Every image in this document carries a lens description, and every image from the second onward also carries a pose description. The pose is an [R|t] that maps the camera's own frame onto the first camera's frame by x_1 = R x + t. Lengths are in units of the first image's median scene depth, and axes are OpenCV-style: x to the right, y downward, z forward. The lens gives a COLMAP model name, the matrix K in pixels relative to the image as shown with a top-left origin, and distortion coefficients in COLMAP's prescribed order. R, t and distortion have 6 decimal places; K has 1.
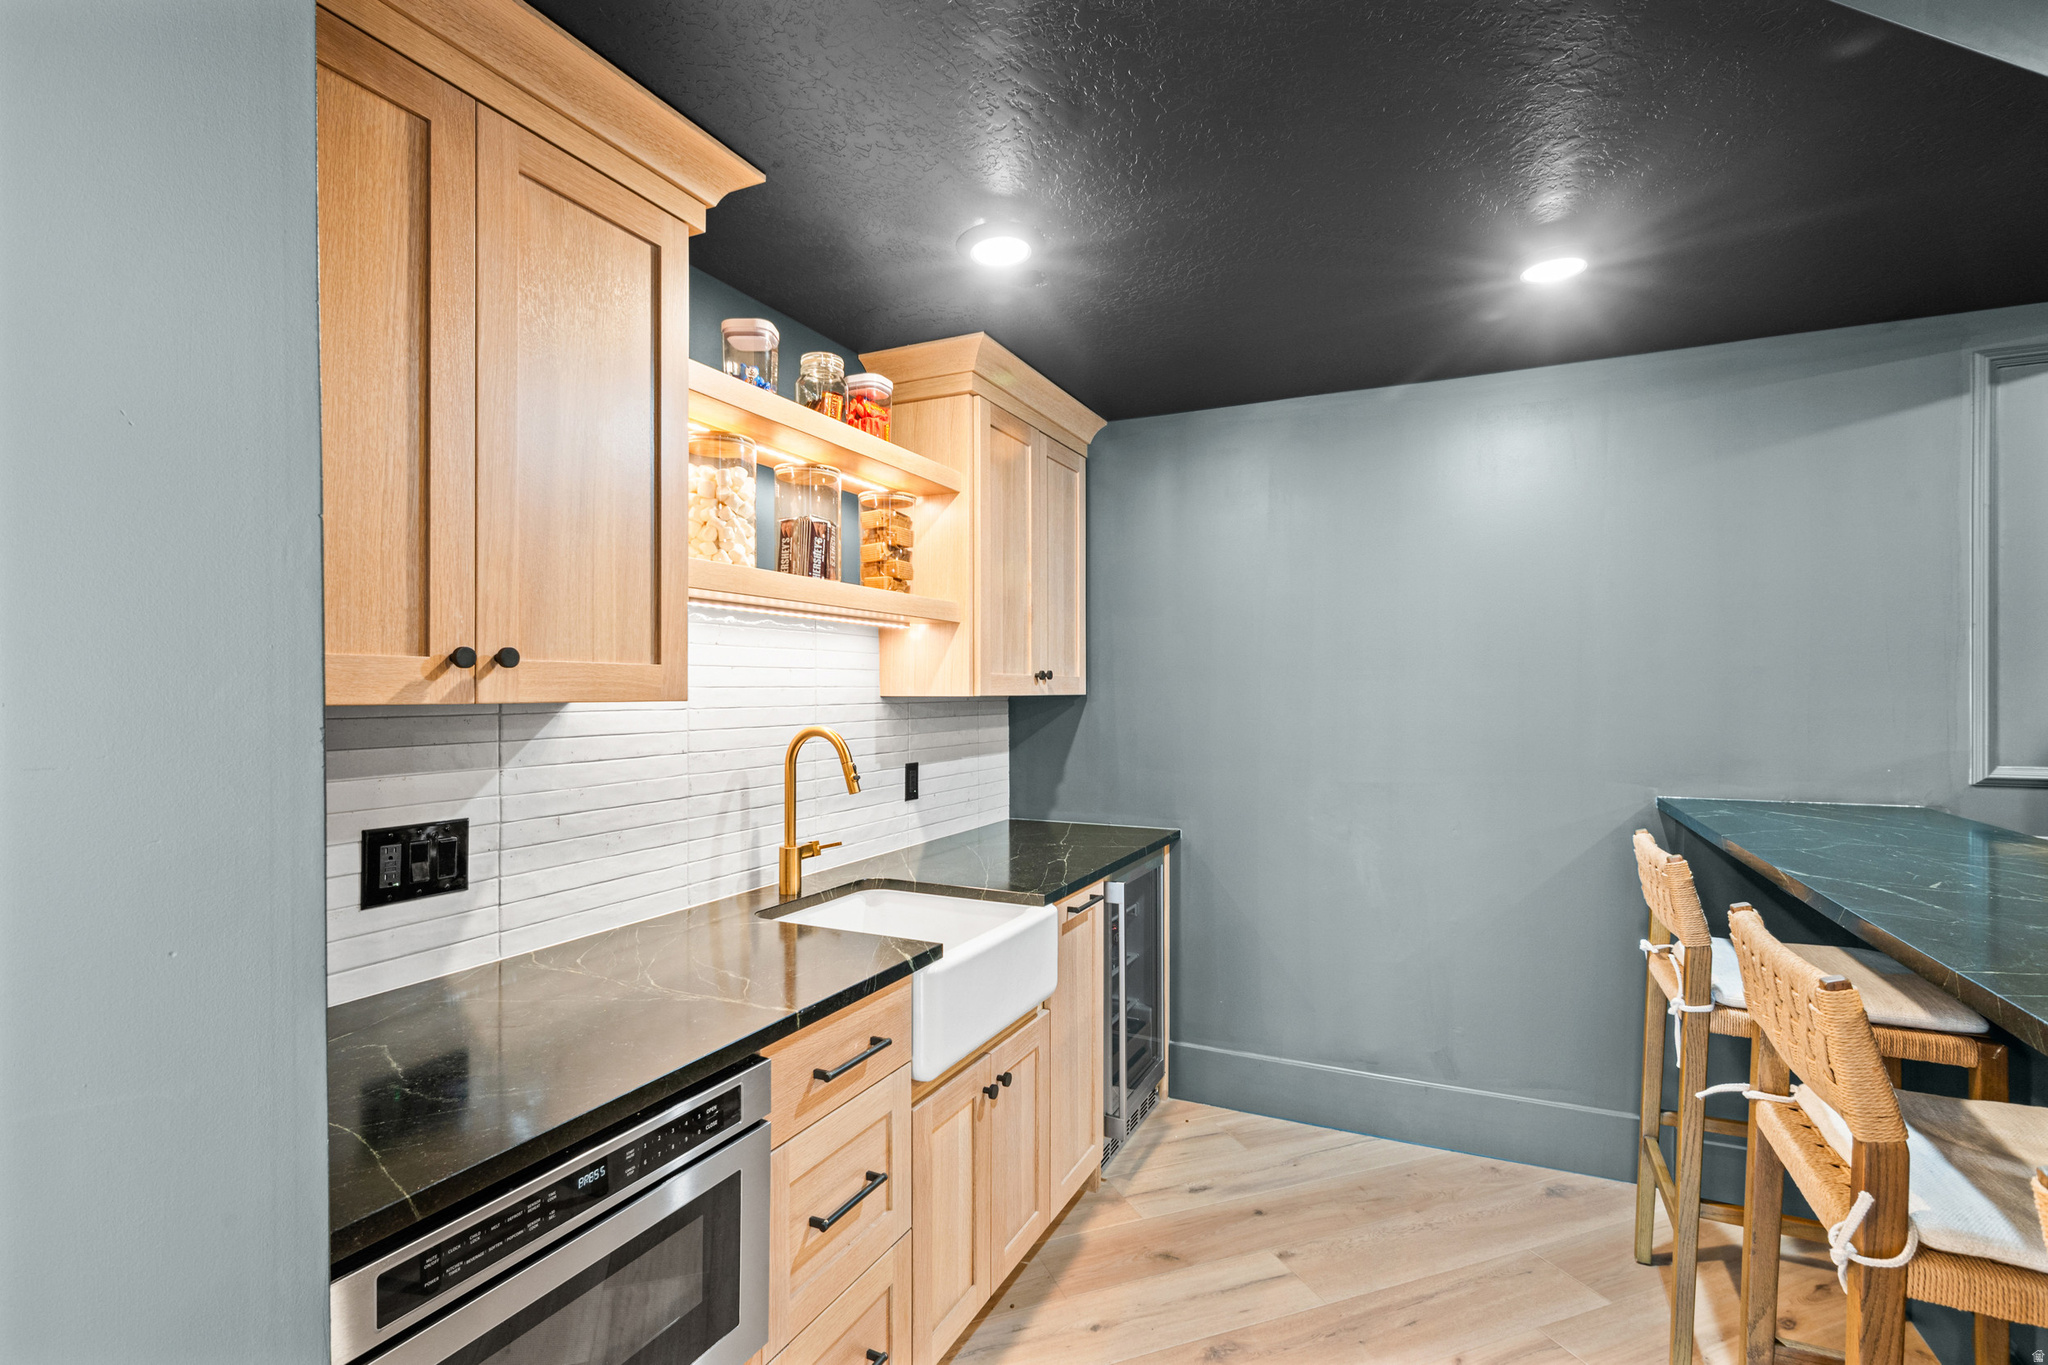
lens RADIAL K [[941.6, 0, 1018.2], [0, 941.6, 701.6], [0, 0, 1]] dist [-0.002474, 0.002718]
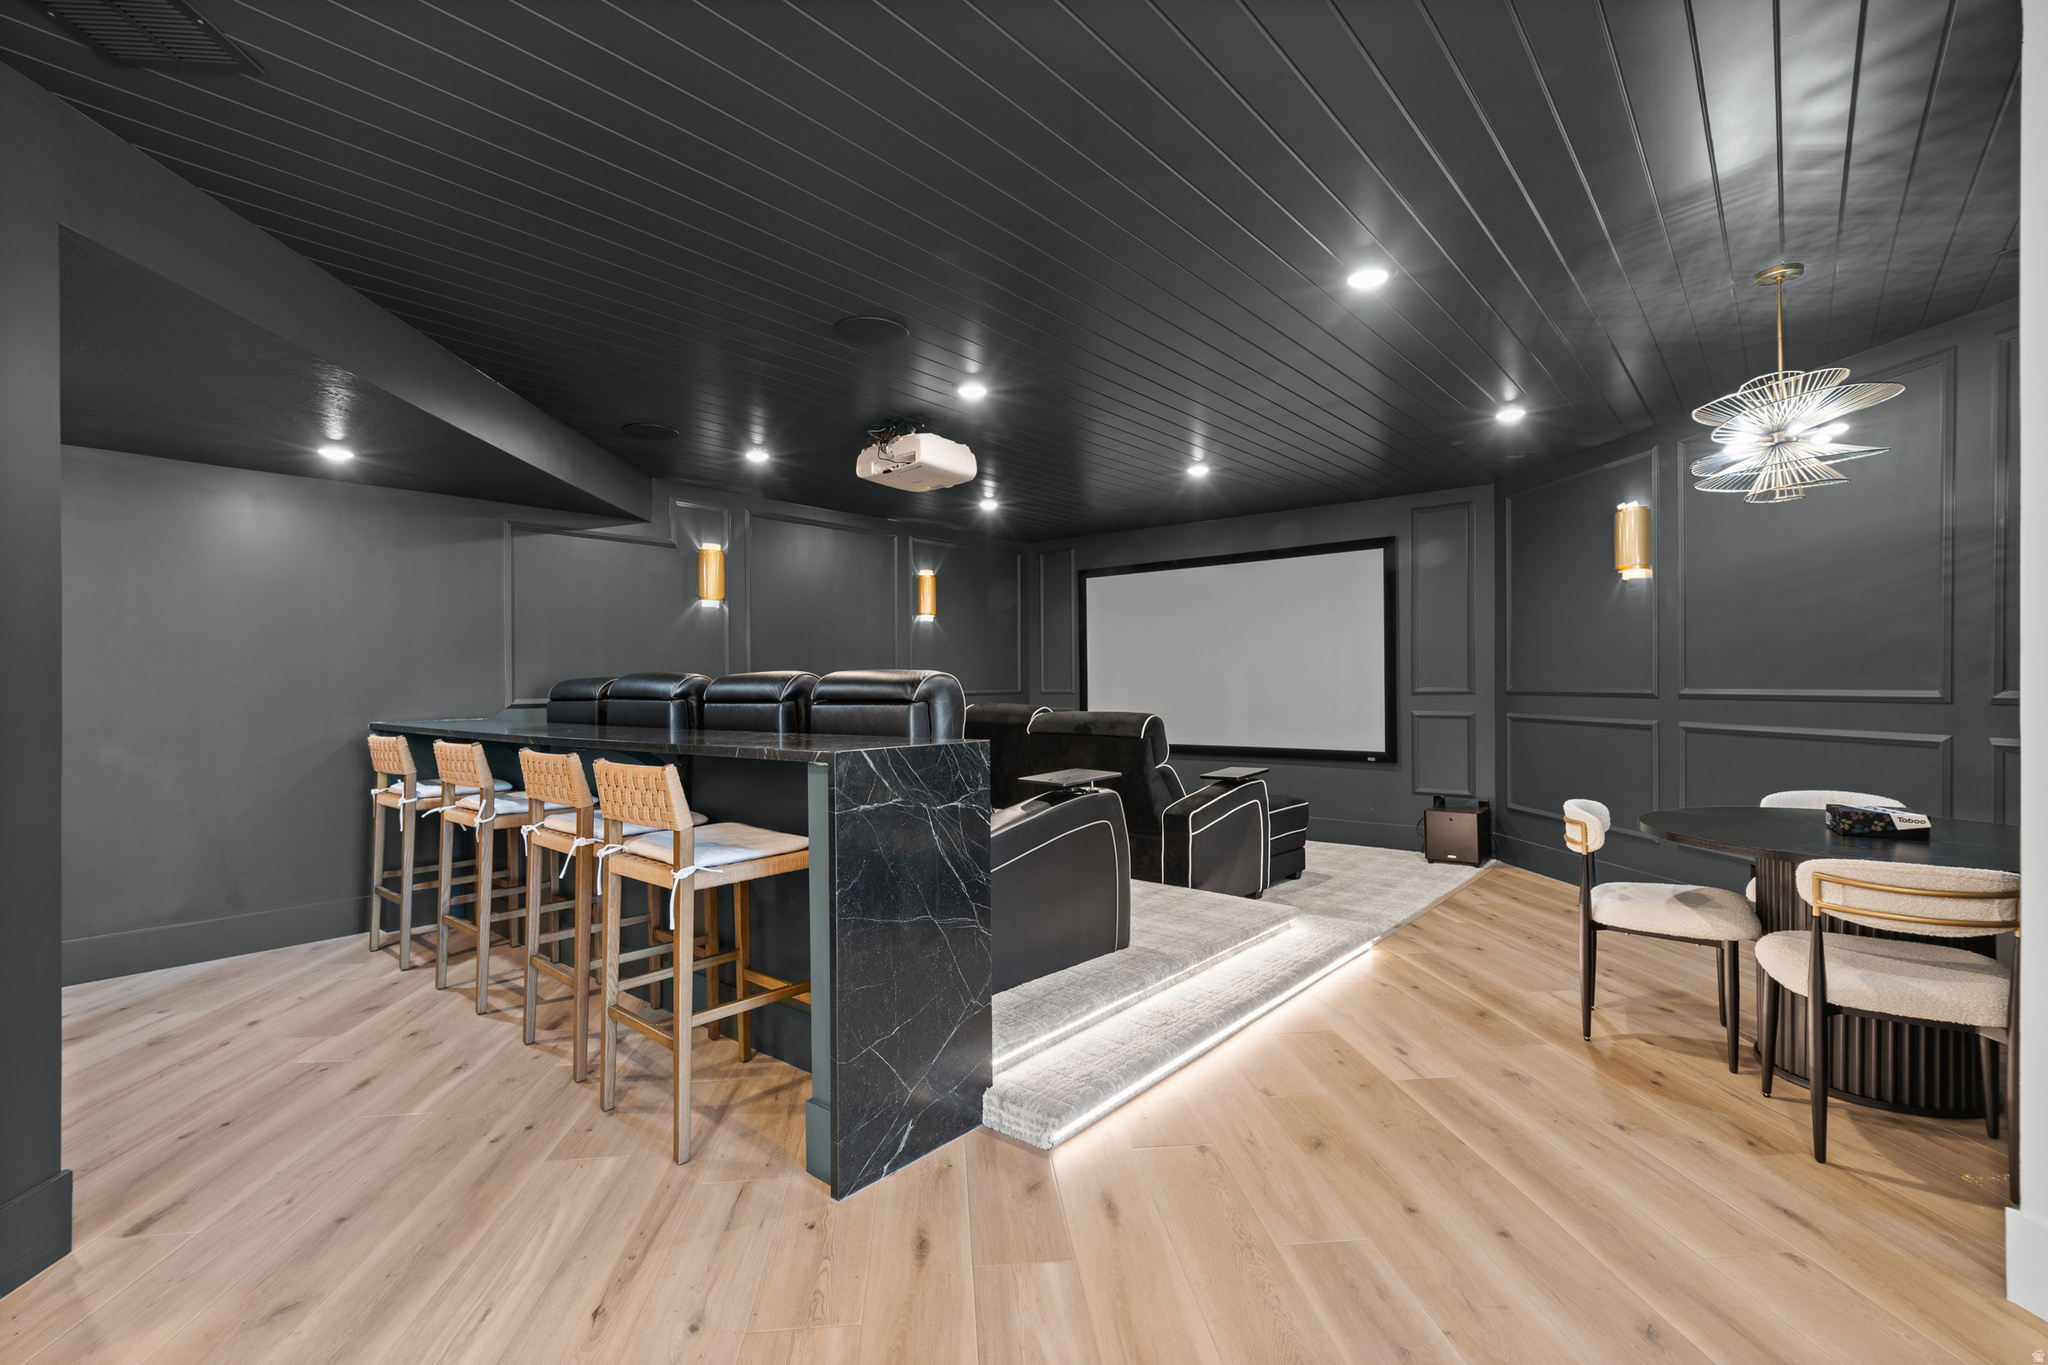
lens RADIAL K [[941.6, 0, 1026.2], [0, 941.6, 674.5], [0, 0, 1]] dist [-0.002474, 0.002718]
pose [[0.268524, 0.009465, 0.963226, -0.881862], [0.018080, 0.999726, -0.014864, 0.072244], [-0.963103, 0.021407, 0.268280, -0.861335]]
